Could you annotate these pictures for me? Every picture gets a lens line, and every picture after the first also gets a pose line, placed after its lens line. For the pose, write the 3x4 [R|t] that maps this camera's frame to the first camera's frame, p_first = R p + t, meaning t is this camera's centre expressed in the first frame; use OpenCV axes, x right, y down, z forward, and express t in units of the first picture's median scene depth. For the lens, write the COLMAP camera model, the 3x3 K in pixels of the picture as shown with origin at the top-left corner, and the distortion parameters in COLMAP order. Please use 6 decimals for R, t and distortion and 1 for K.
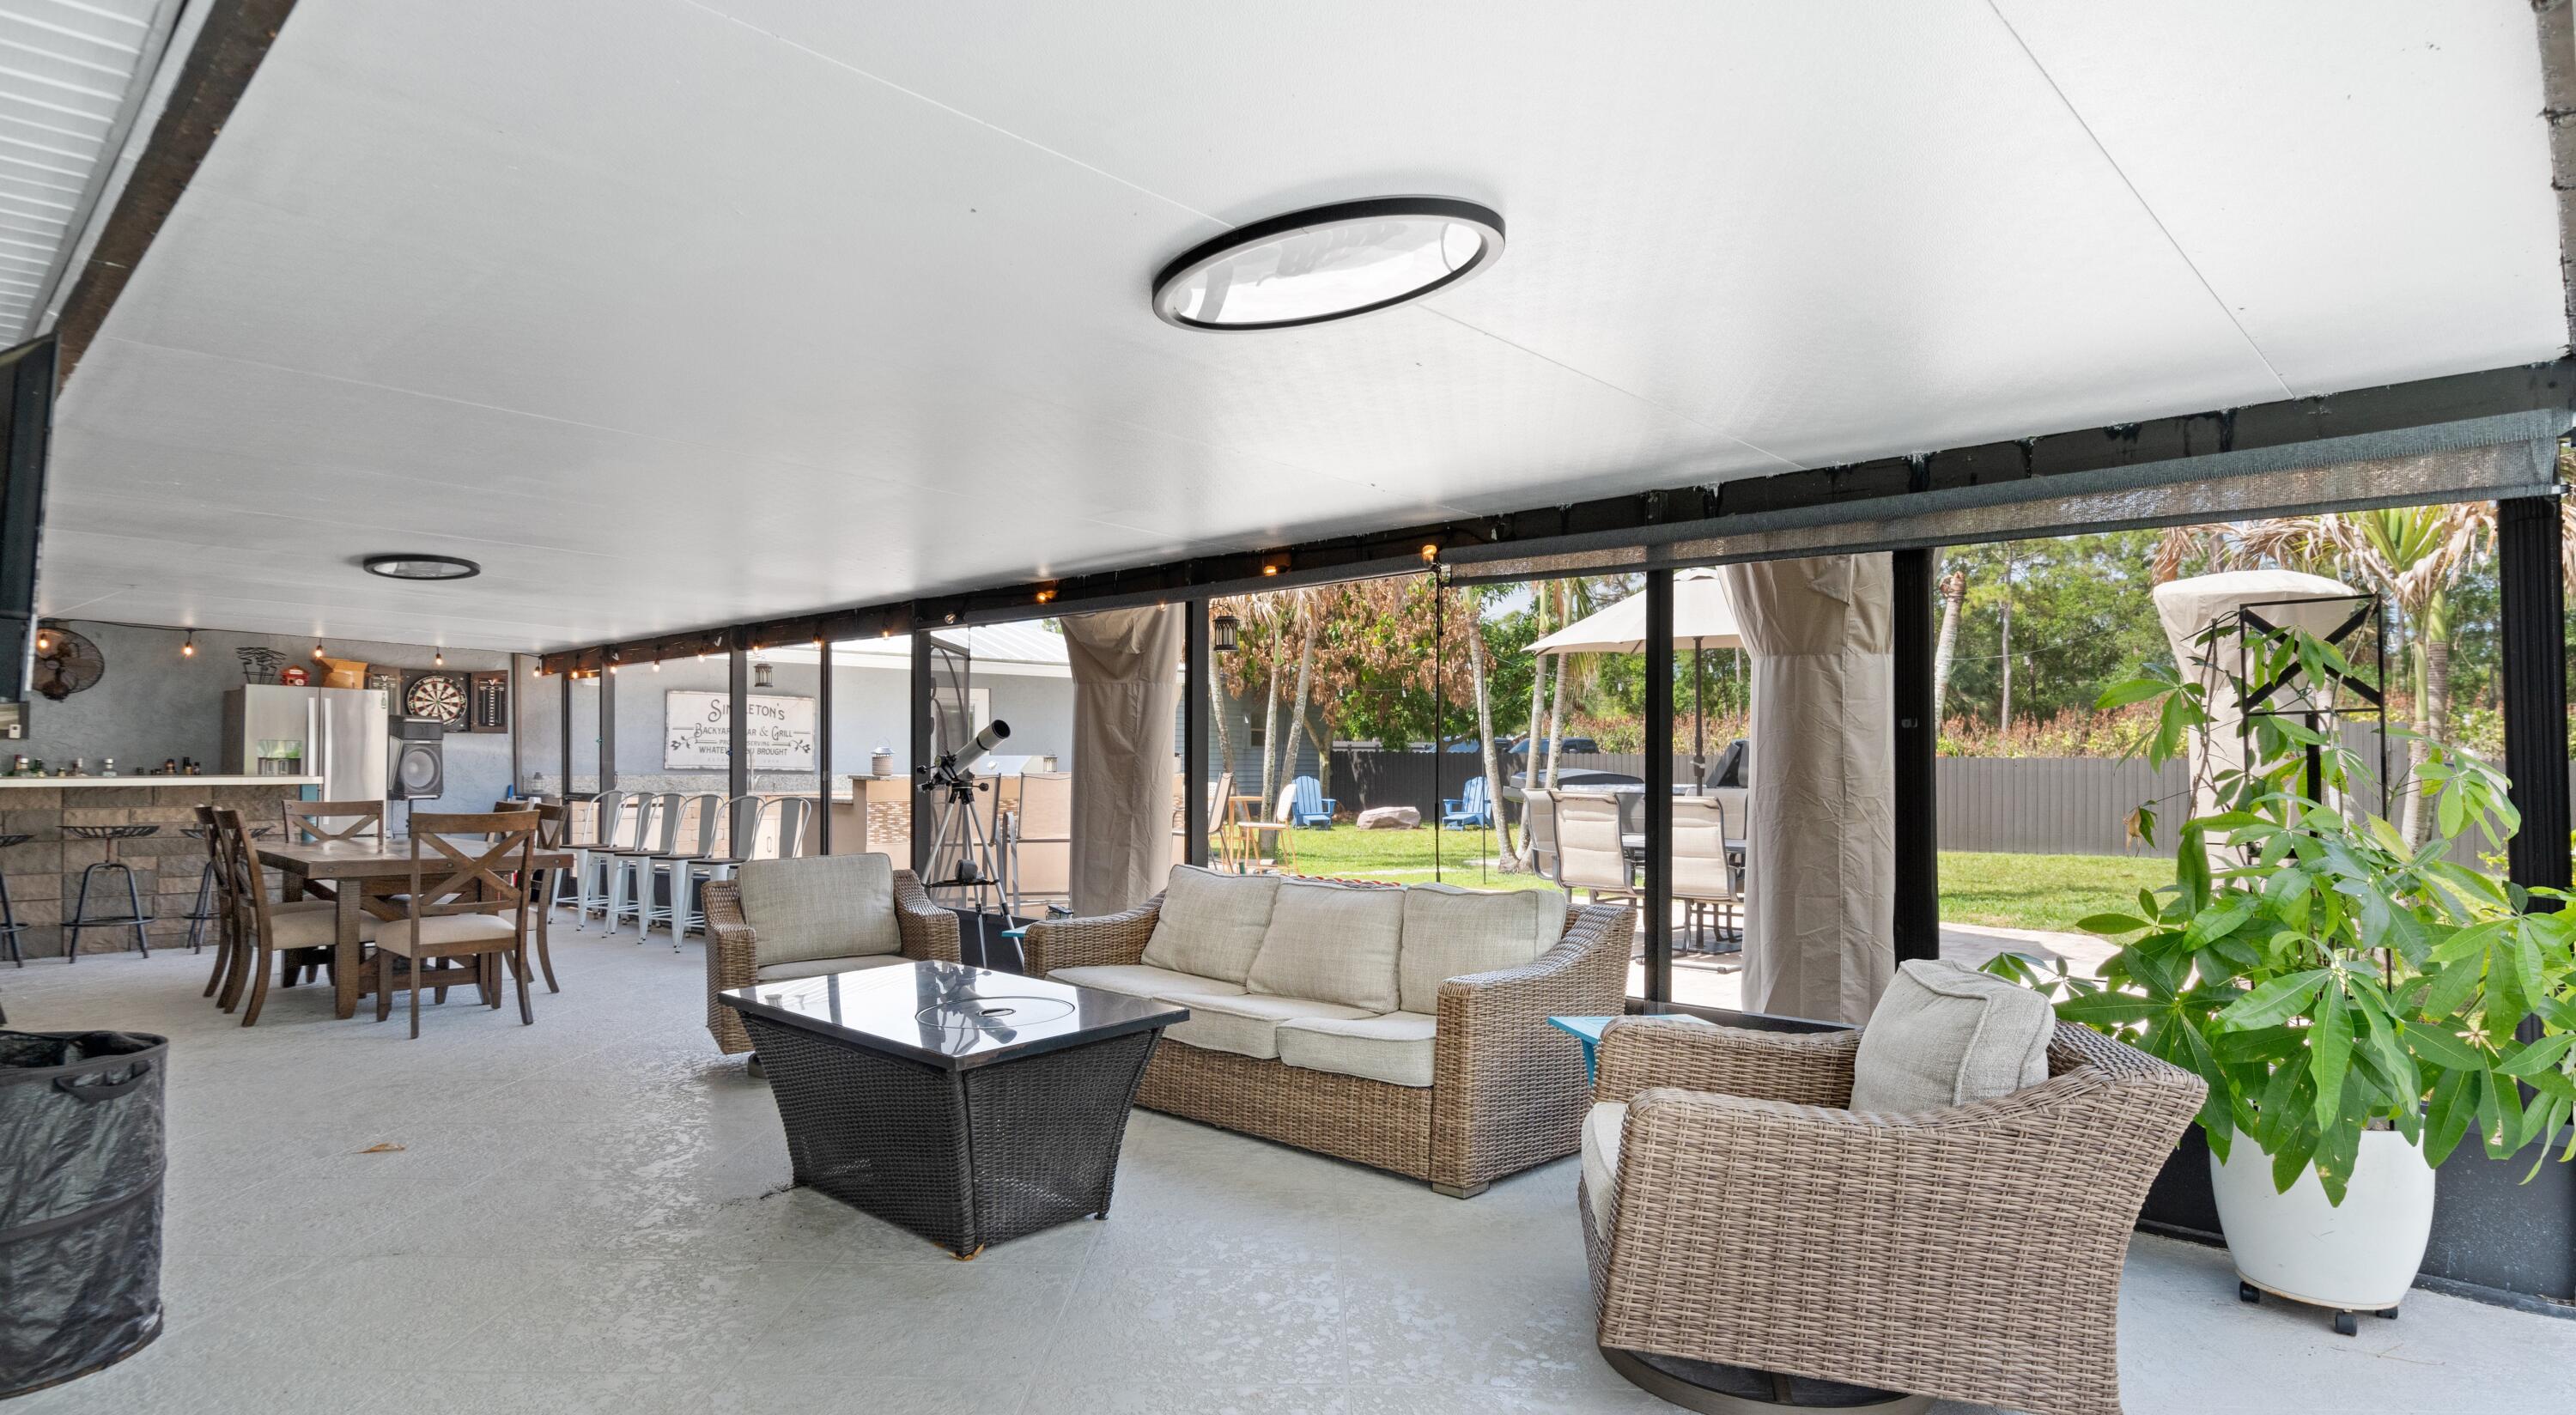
lens RADIAL K [[1363.5, 0, 1286.5], [0, 1363.5, 758.7], [0, 0, 1]] dist [0.016756, 0.001212]
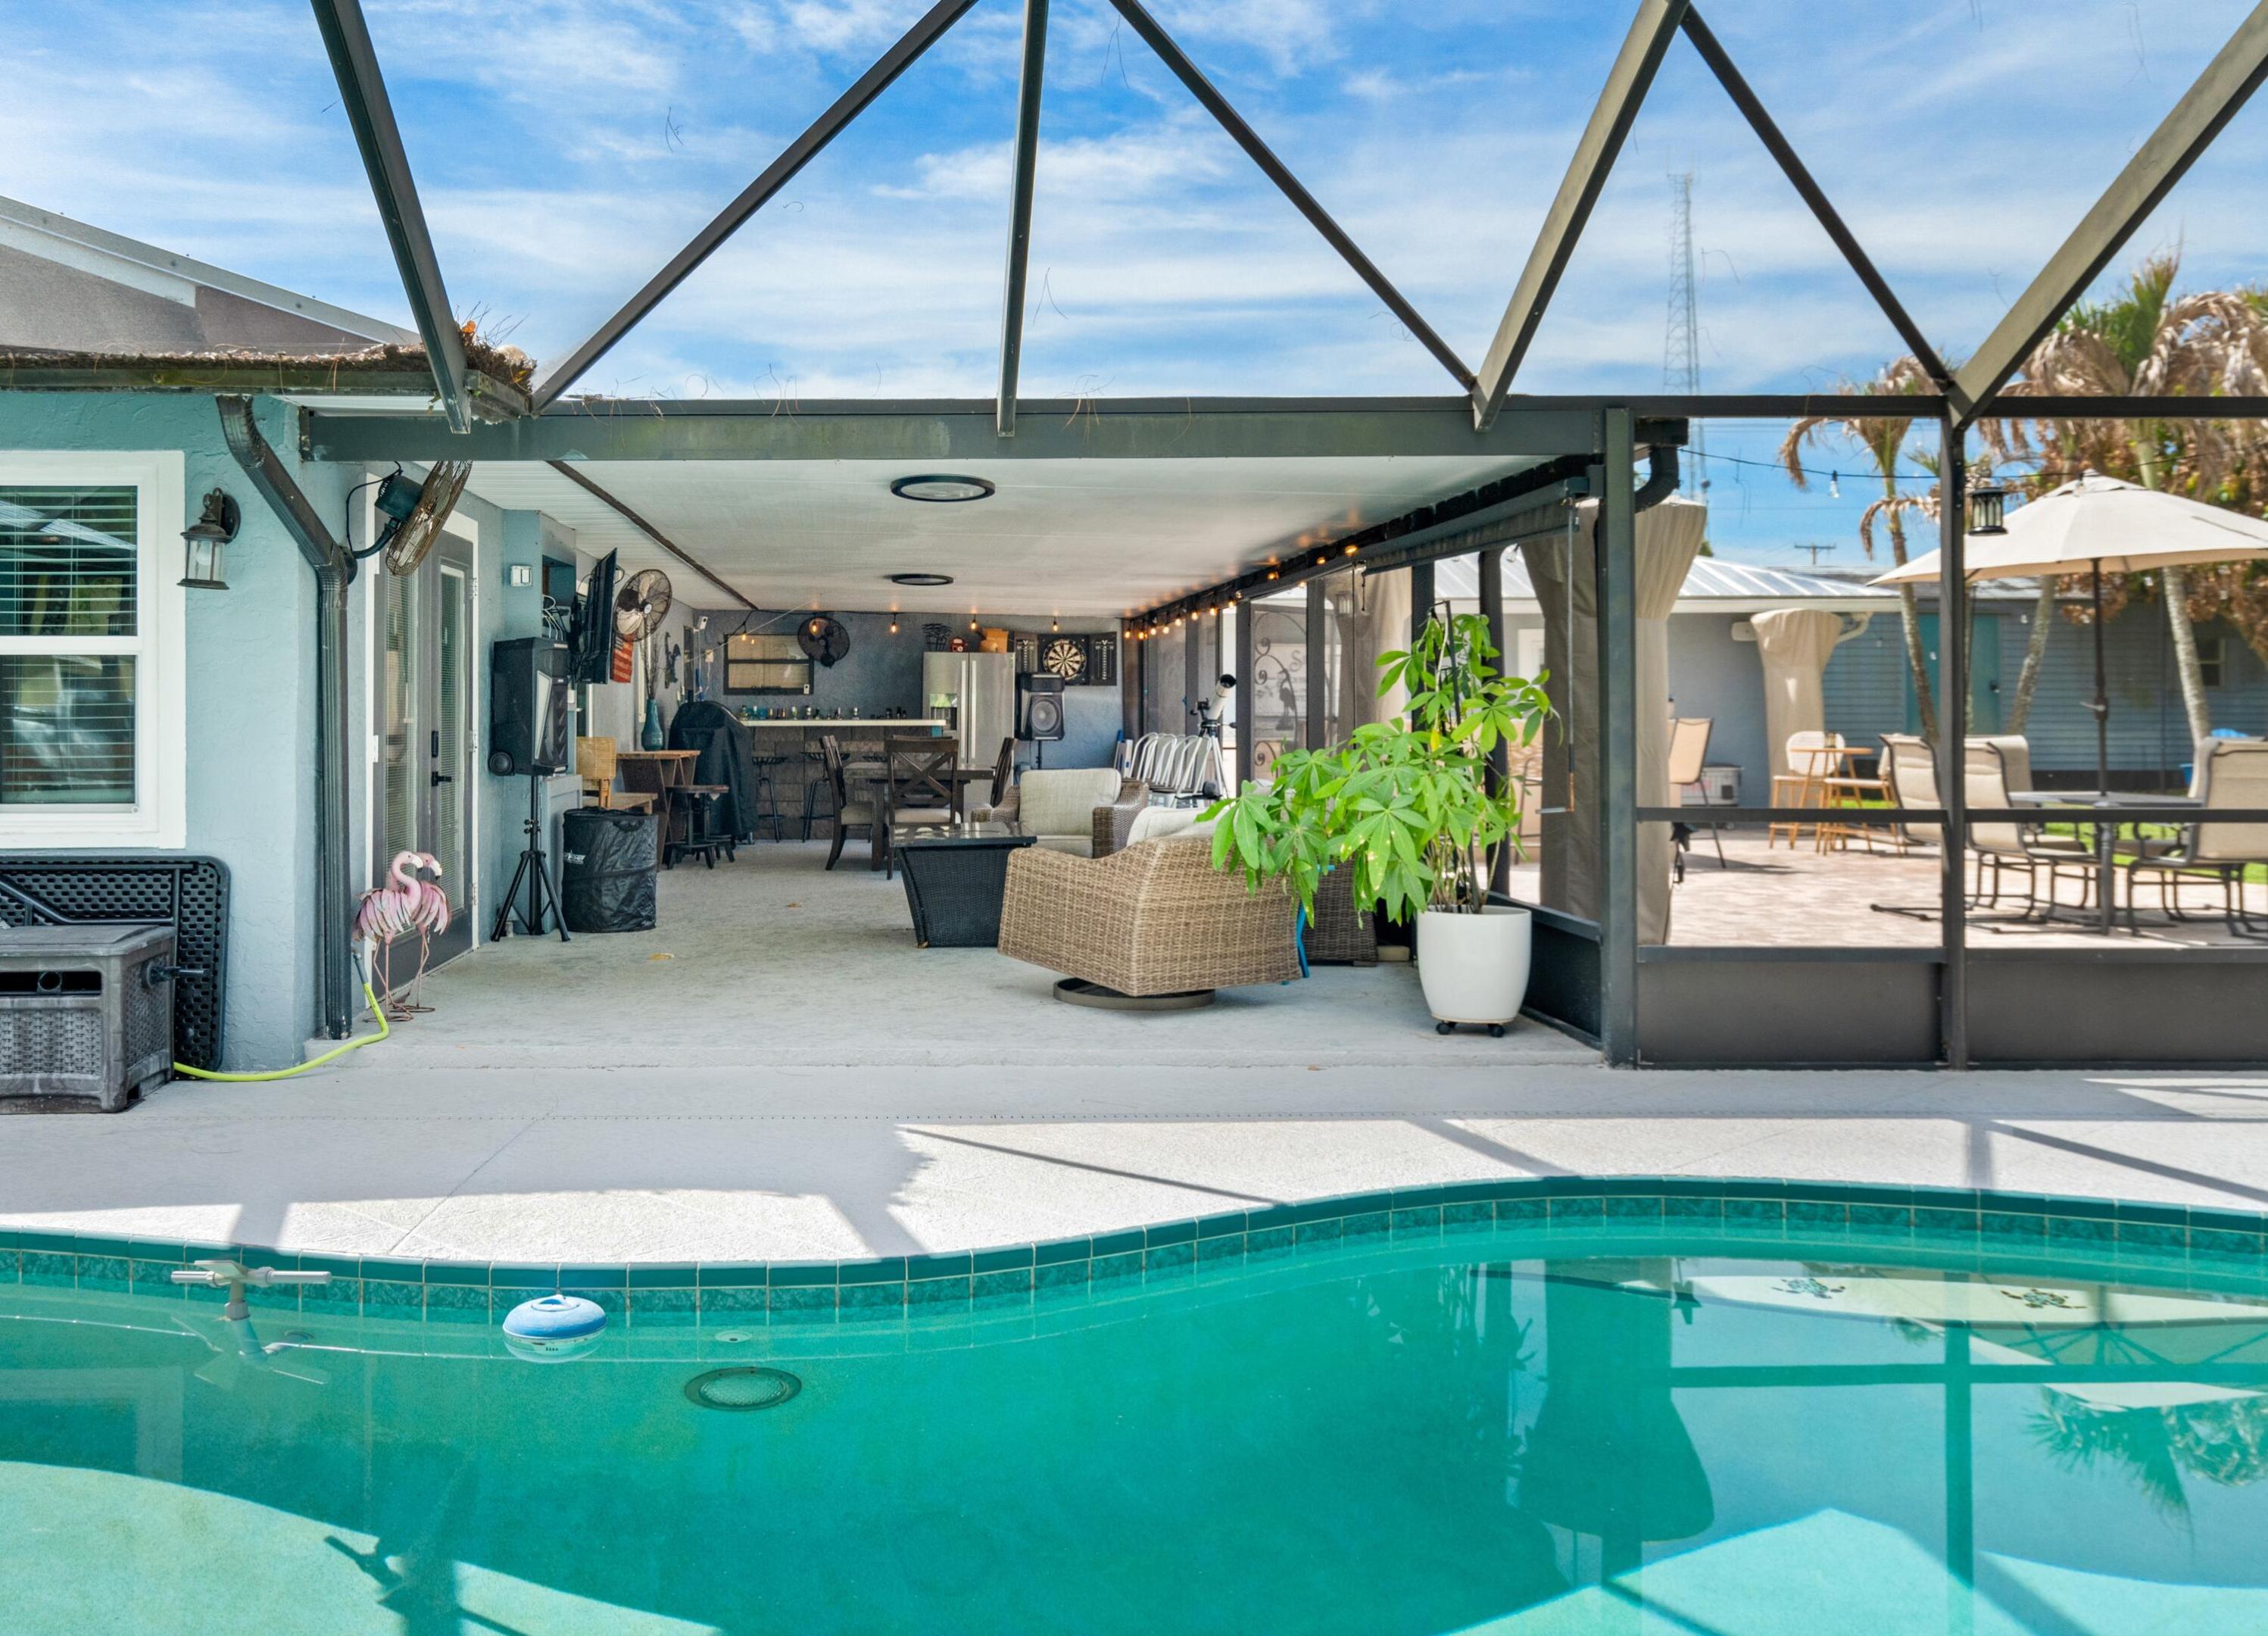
lens RADIAL K [[2145.0, 0, 1135.0], [0, 2145.0, 698.8], [0, 0, 1]] dist [0.069494, -0.003466]
pose [[0.754813, -0.007237, -0.655900, 0.753388], [0.003887, 0.999971, -0.006559, 0.005913], [0.655929, 0.002402, 0.754819, -0.432095]]
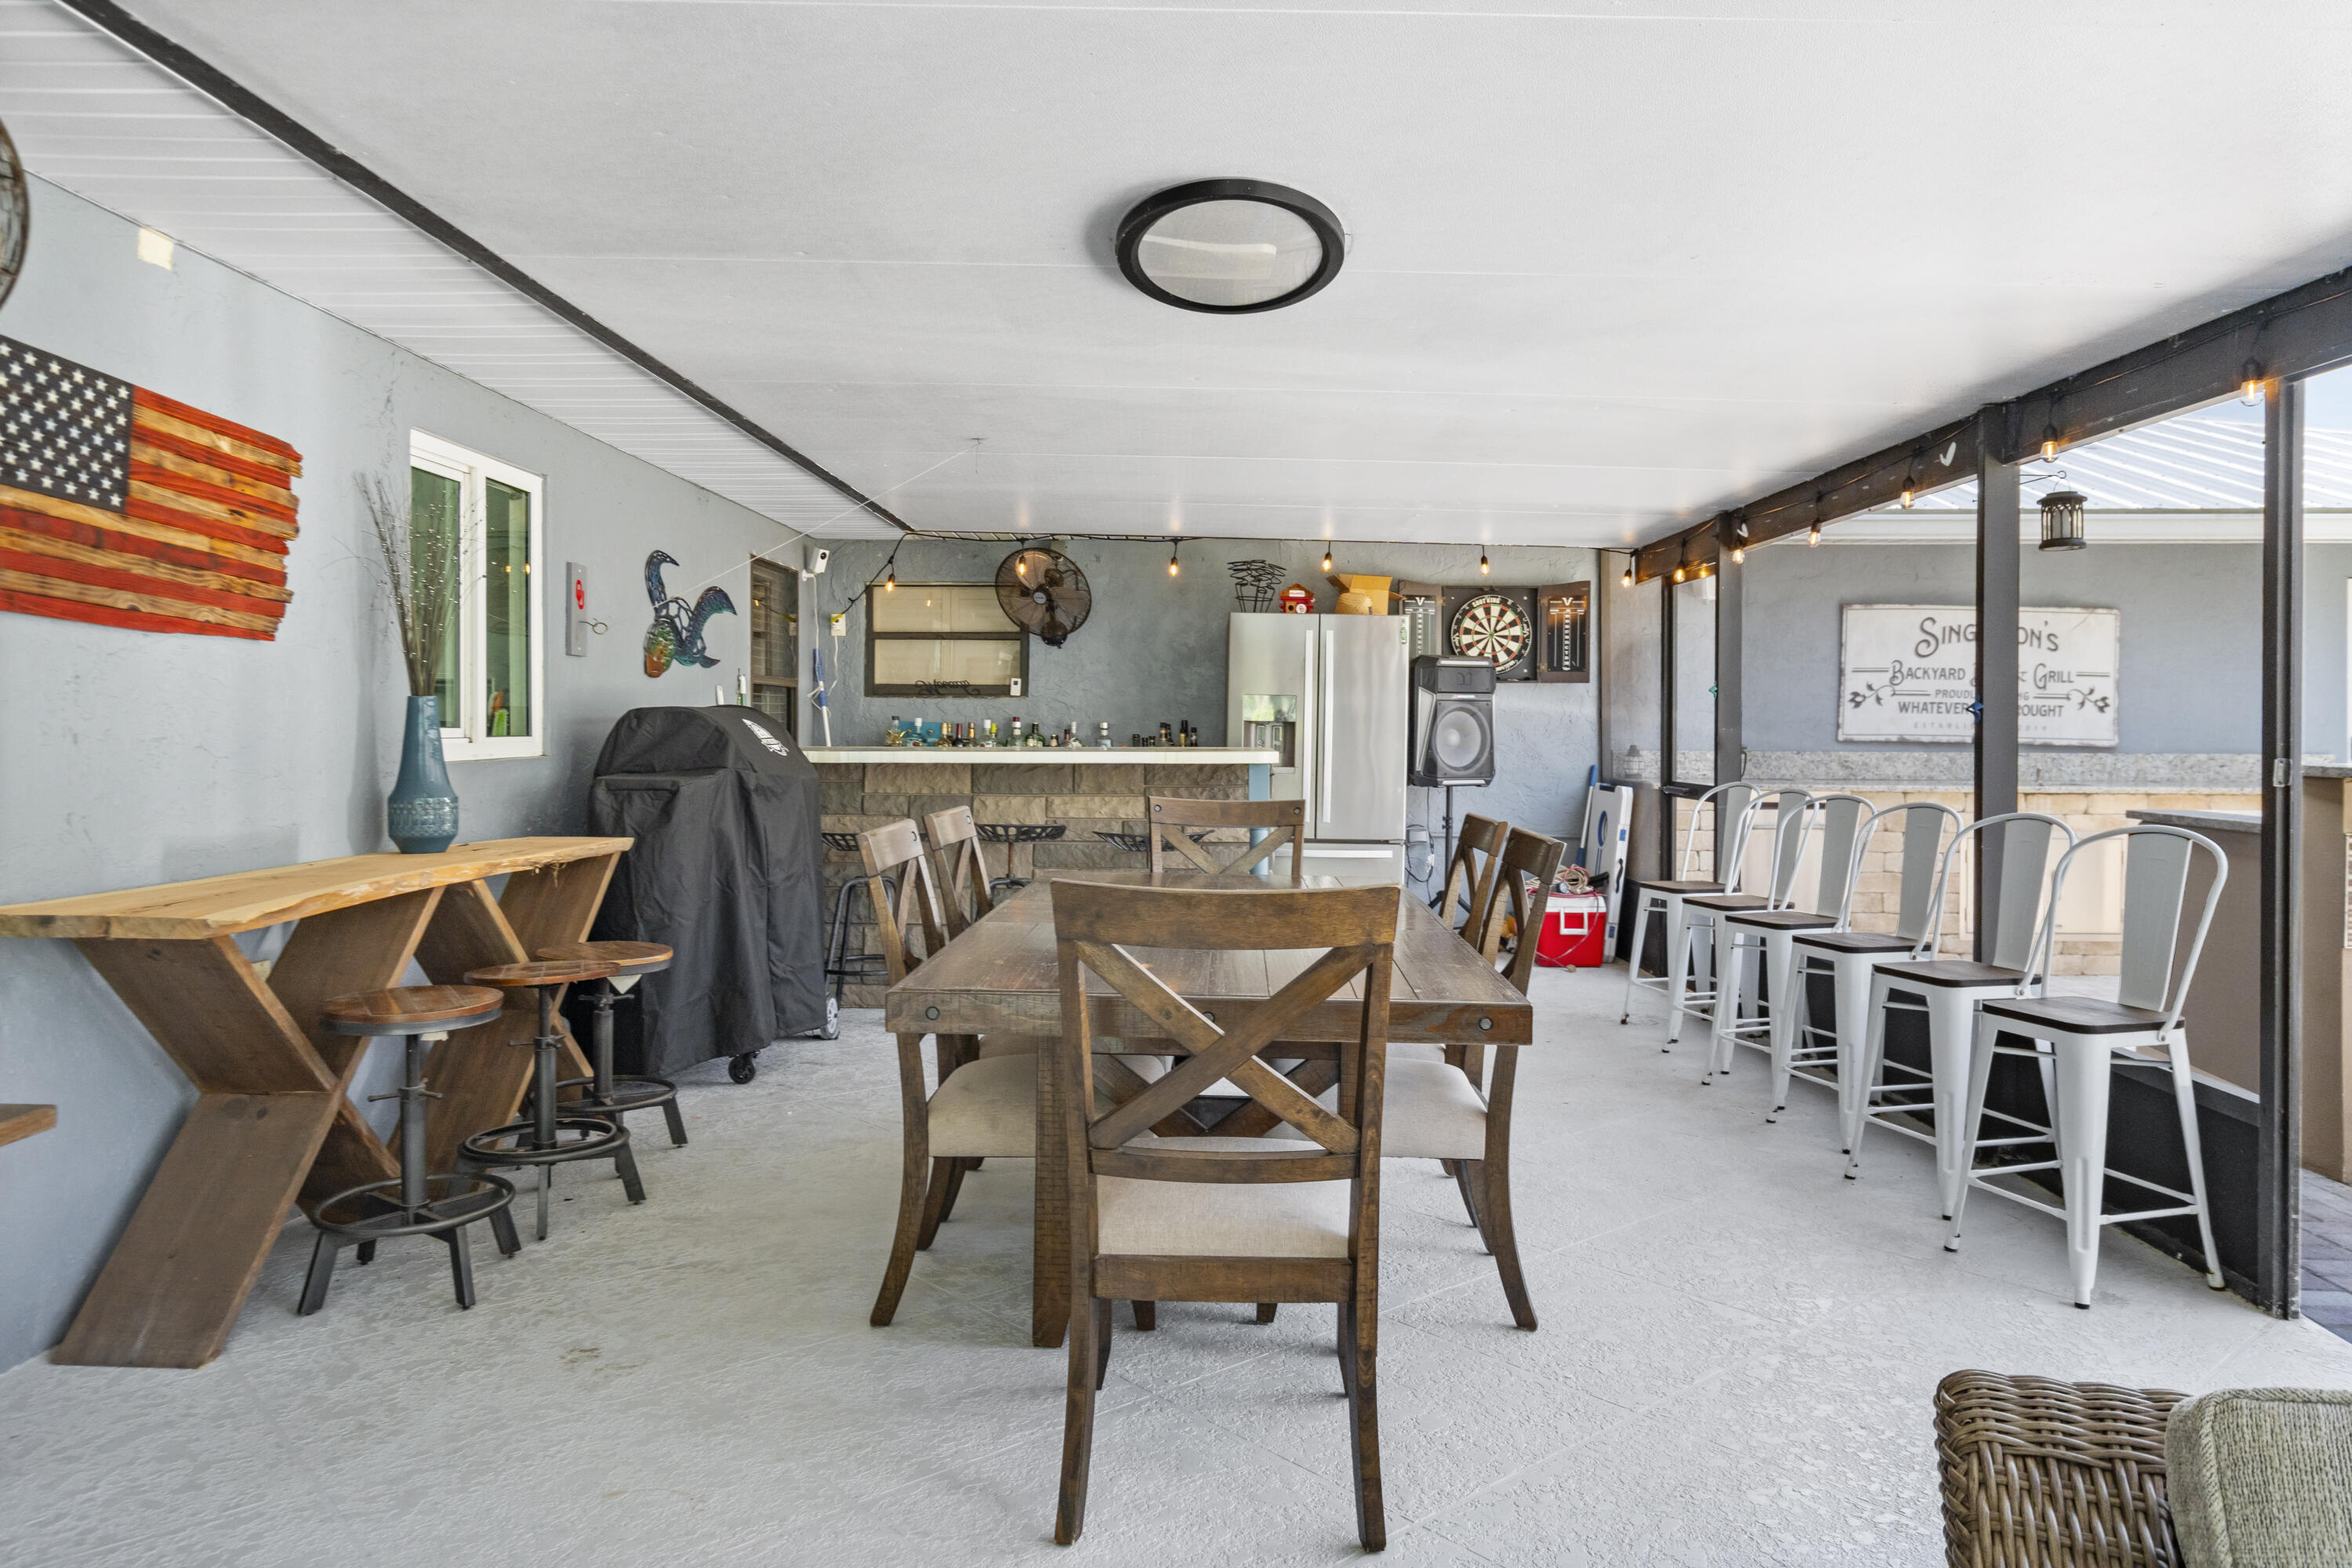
lens RADIAL K [[1512.6, 0, 1182.6], [0, 1512.6, 741.6], [0, 0, 1]] dist [0.001553, -0.000793]
pose [[0.663892, 0.010771, -0.747750, -0.206750], [-0.001209, 0.999910, 0.013330, -0.000431], [0.747827, -0.007945, 0.663846, 0.475433]]
